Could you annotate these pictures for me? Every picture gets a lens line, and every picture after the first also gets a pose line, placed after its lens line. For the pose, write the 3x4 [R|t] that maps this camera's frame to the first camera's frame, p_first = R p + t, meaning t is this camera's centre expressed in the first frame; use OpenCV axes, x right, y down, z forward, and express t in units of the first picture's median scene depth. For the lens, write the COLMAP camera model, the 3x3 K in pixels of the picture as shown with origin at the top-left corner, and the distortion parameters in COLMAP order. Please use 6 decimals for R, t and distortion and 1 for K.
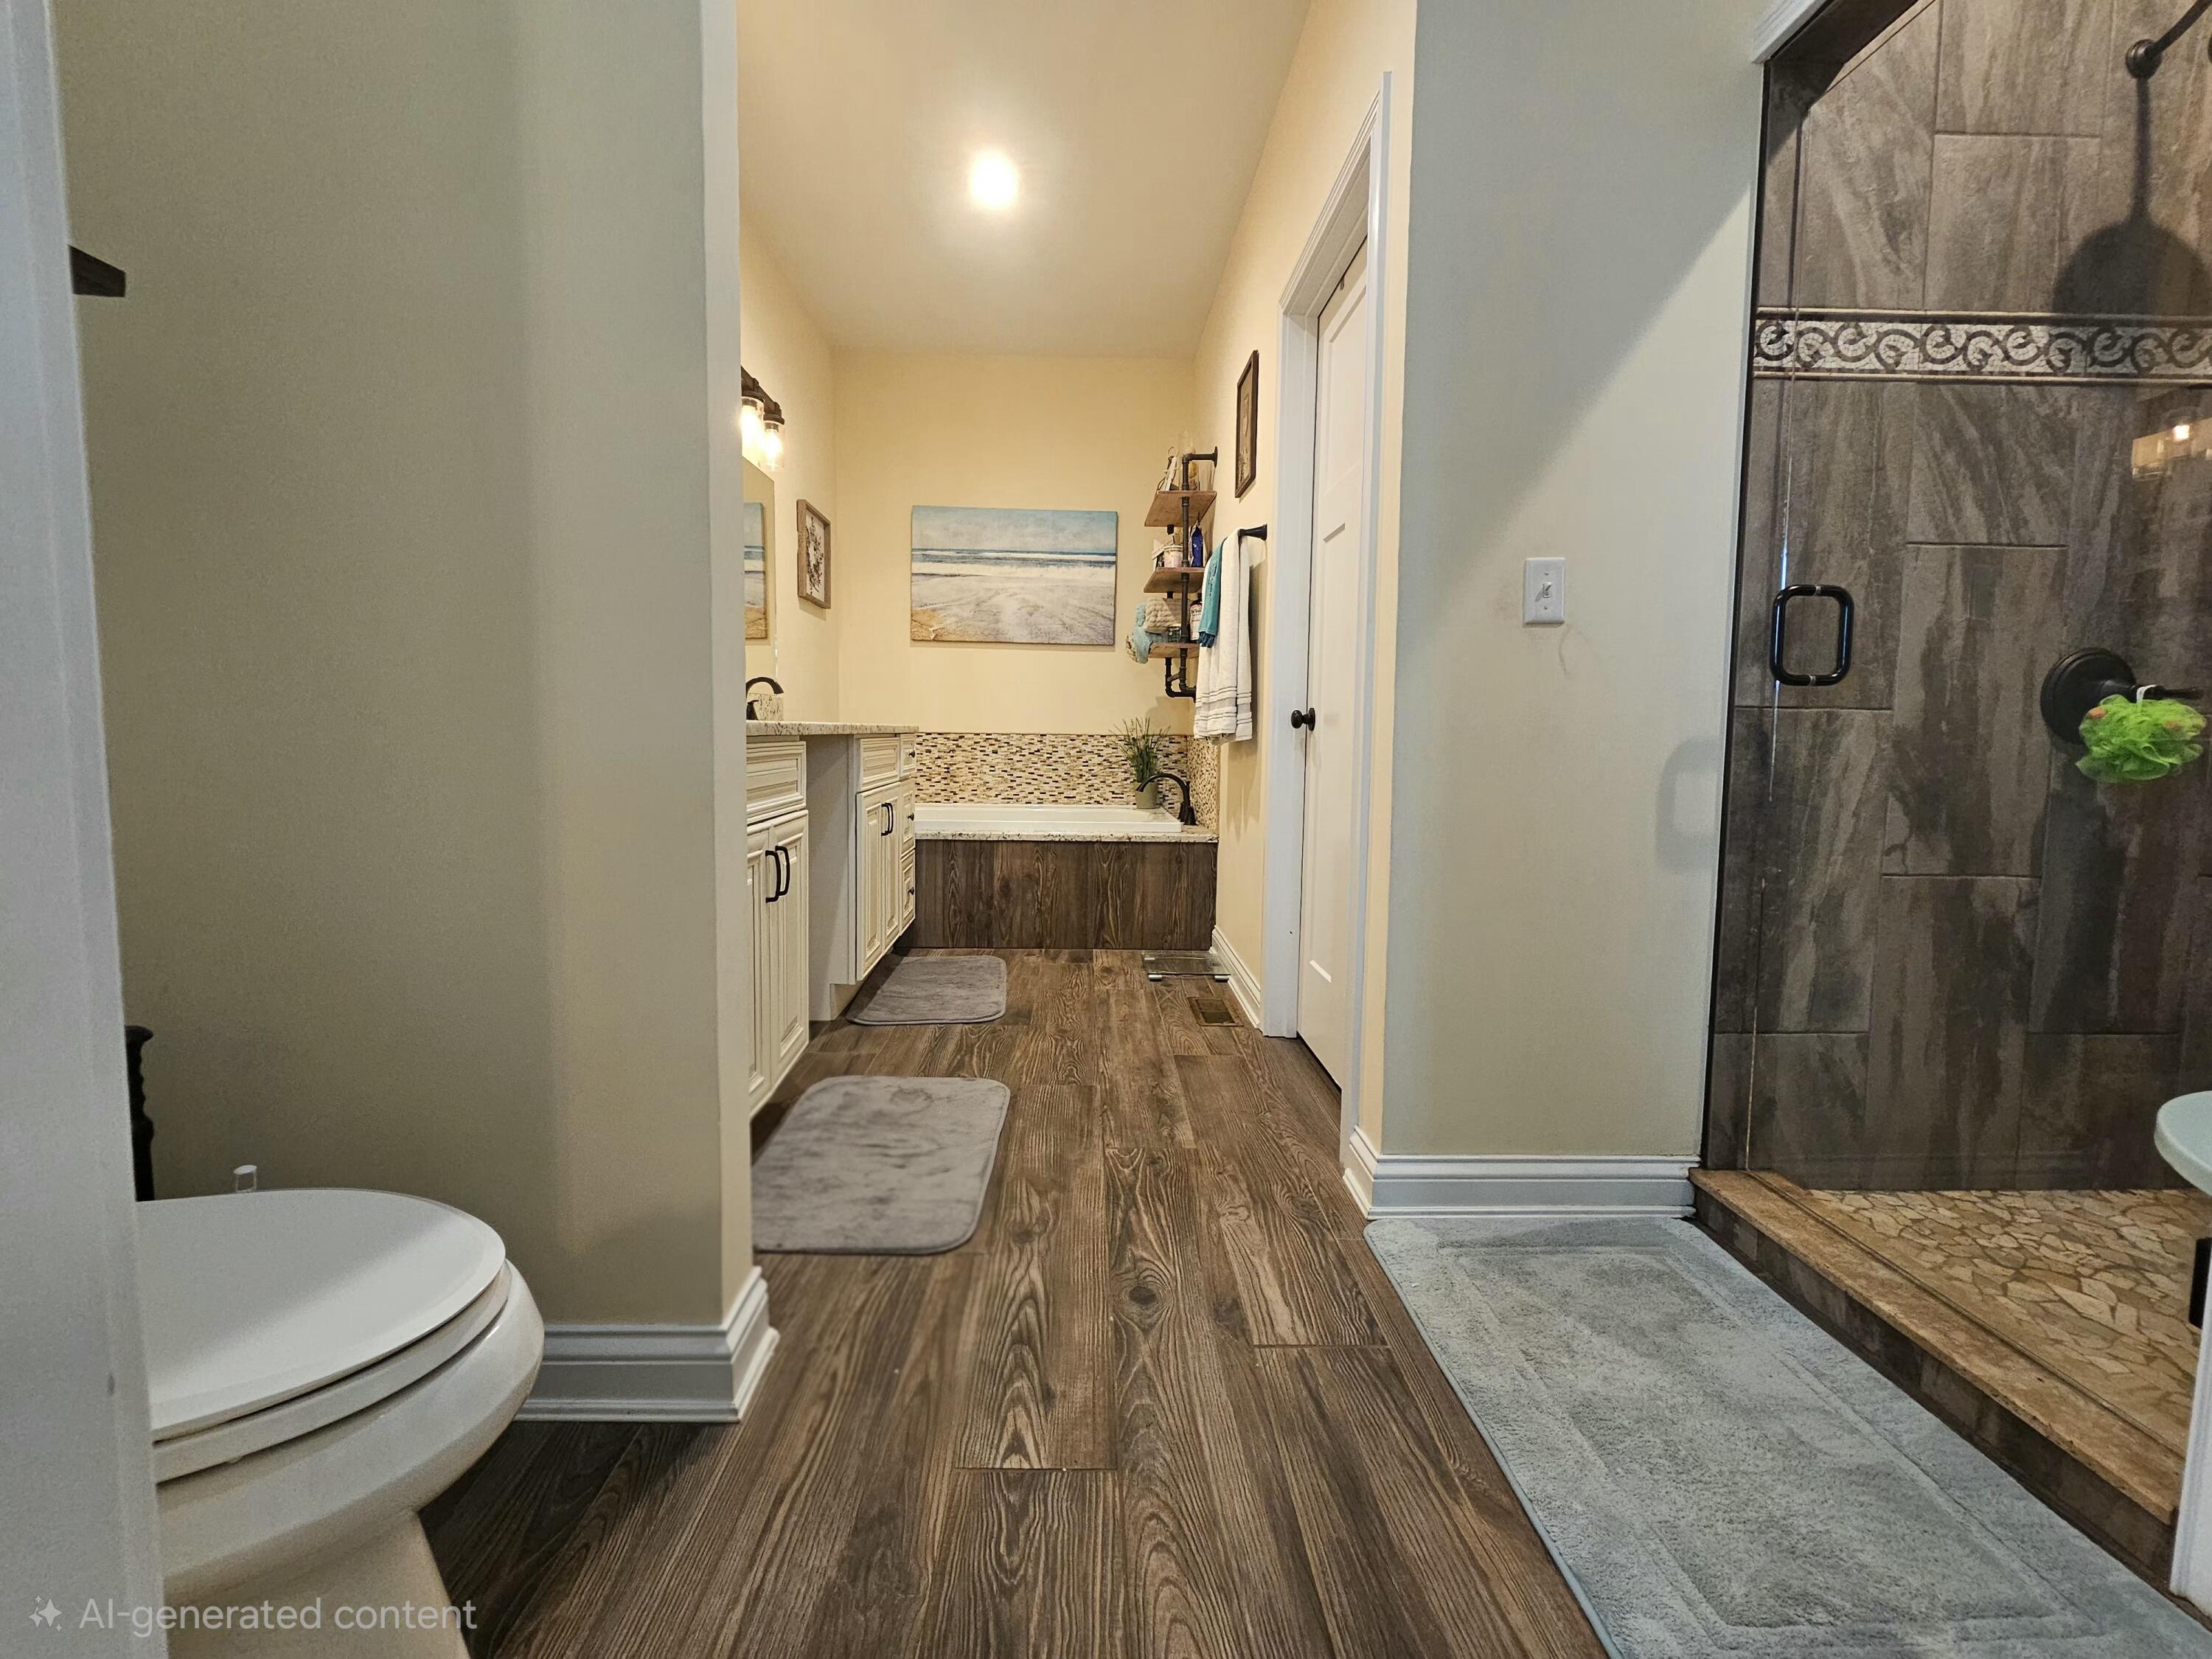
lens RADIAL K [[922.2, 0, 1092.4], [0, 922.2, 819.2], [0, 0, 1]] dist [0.000924, 0.000017]
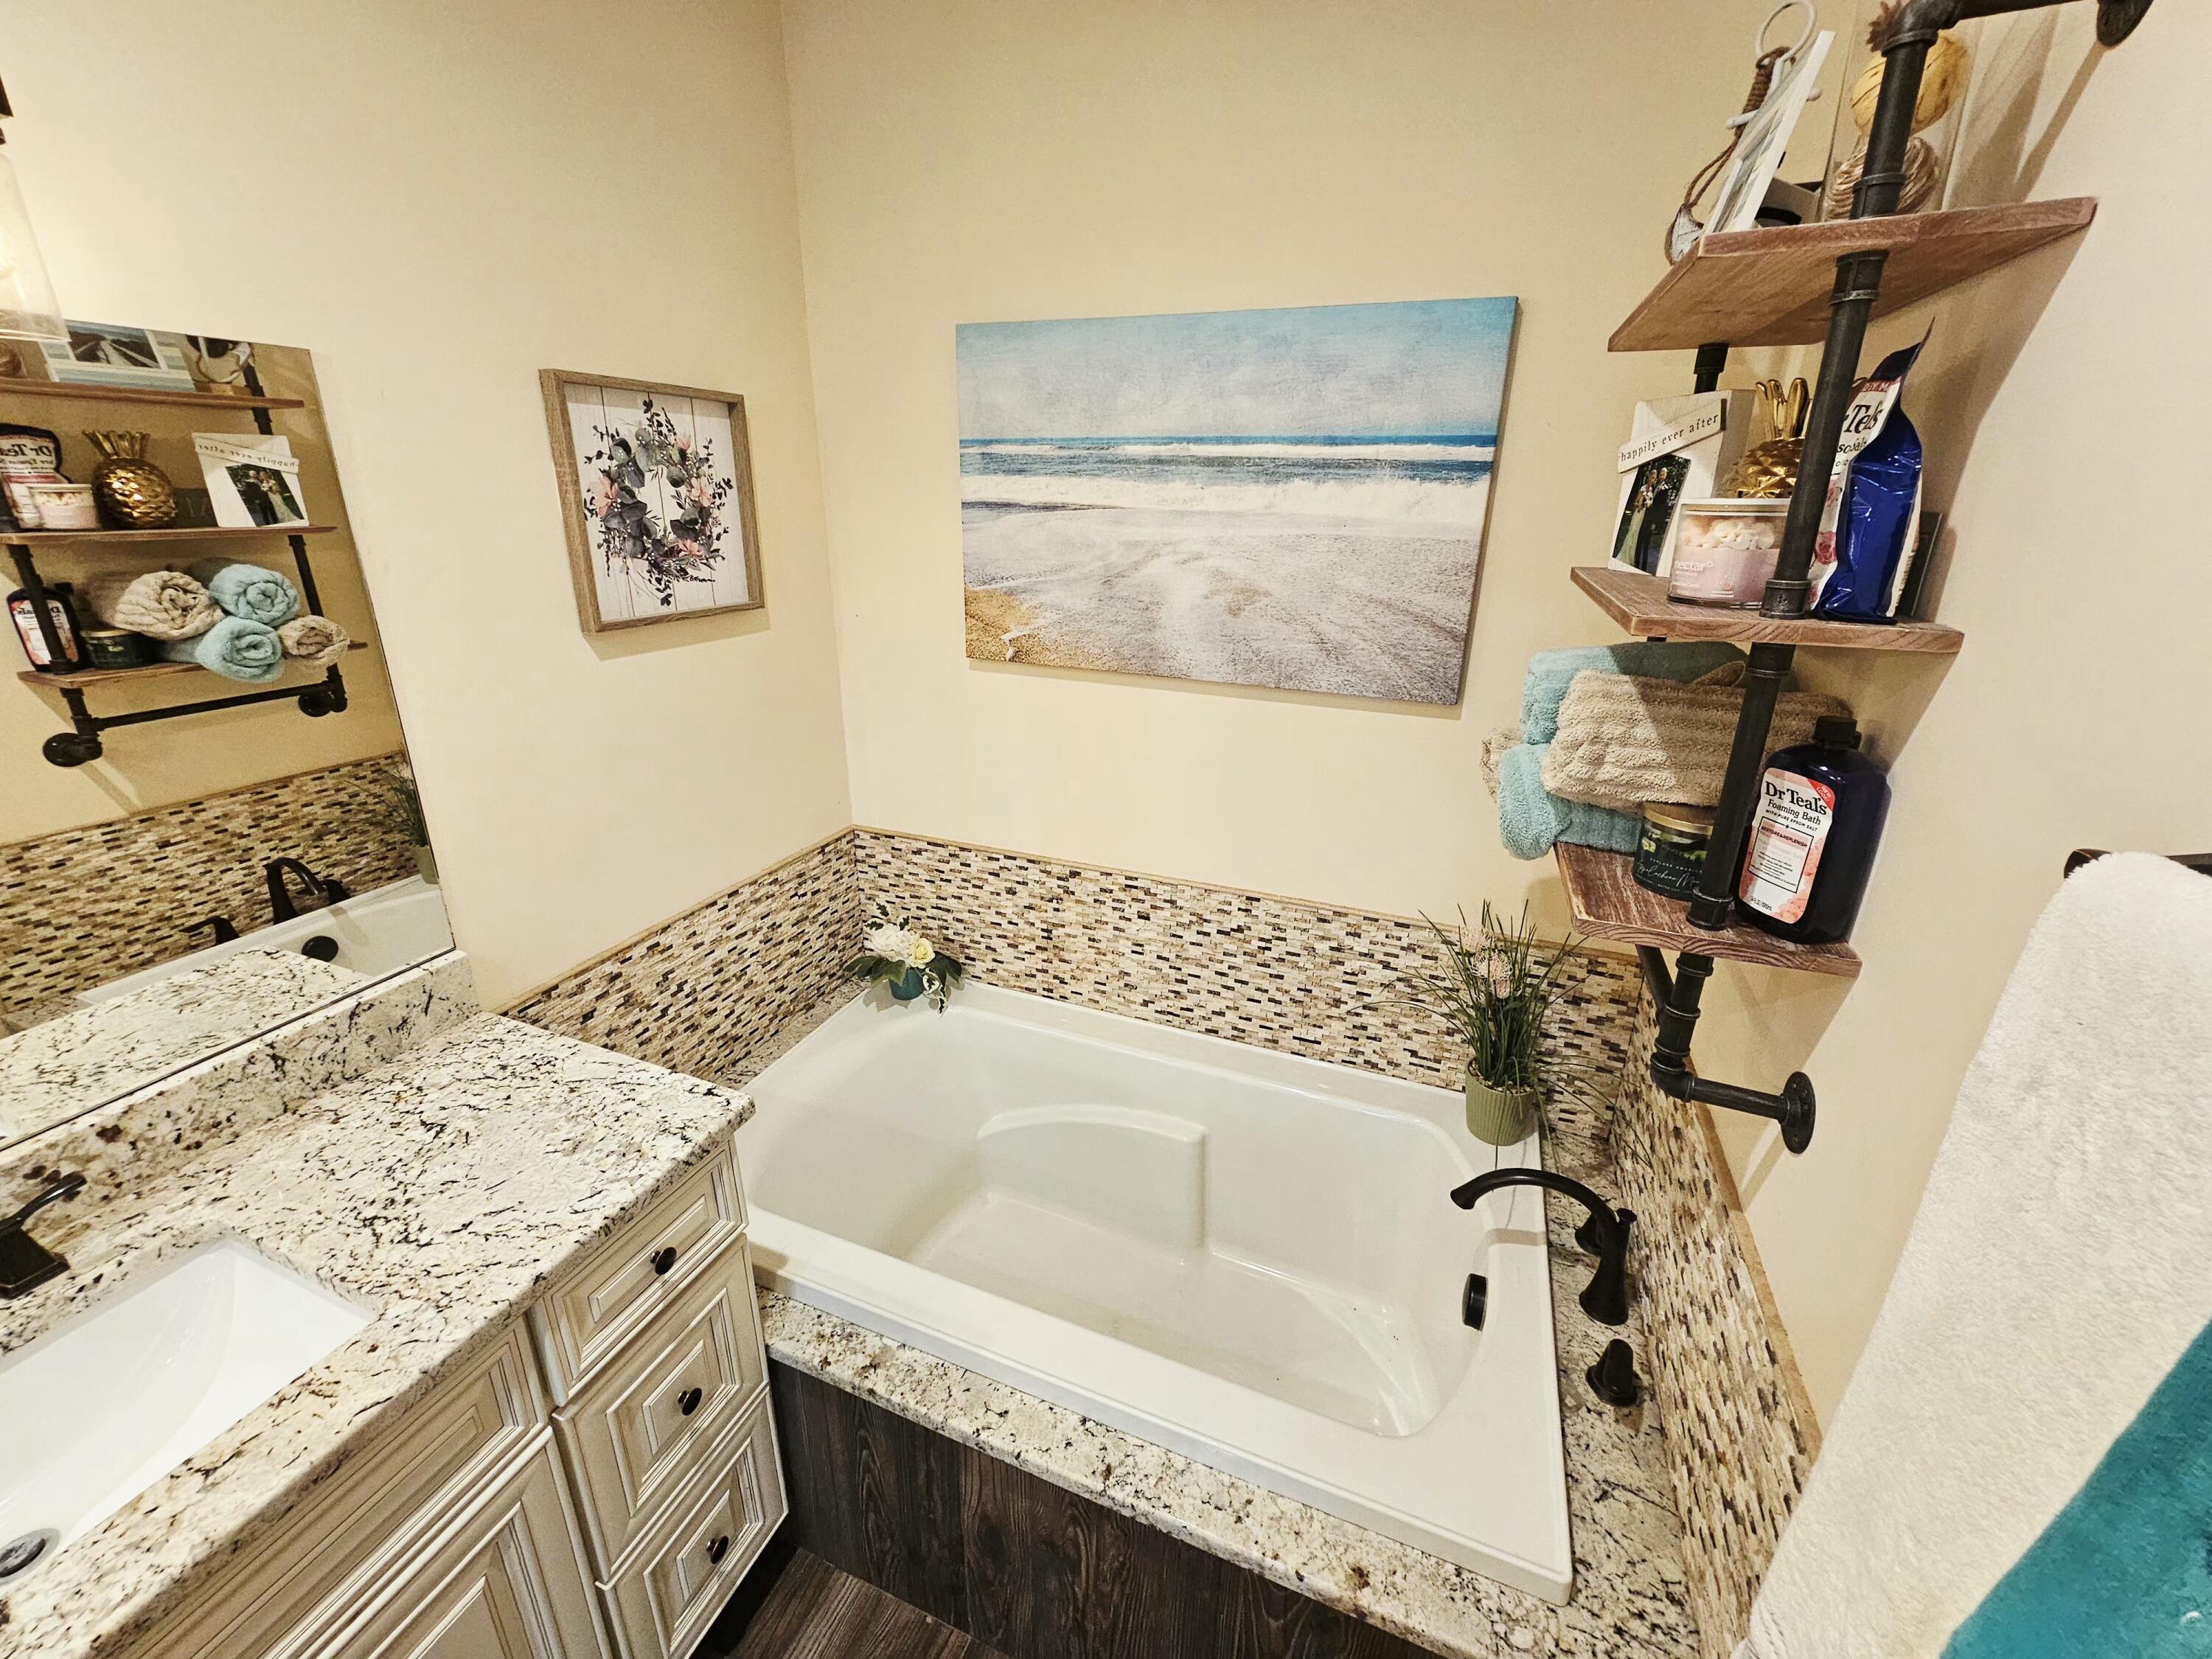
lens RADIAL K [[922.2, 0, 1092.4], [0, 922.2, 819.2], [0, 0, 1]] dist [0.000924, 0.000017]
pose [[0.917032, 0.125547, -0.378536, 0.034360], [-0.028915, 0.967590, 0.250867, -0.233317], [0.397764, -0.219108, 0.890941, 0.617972]]
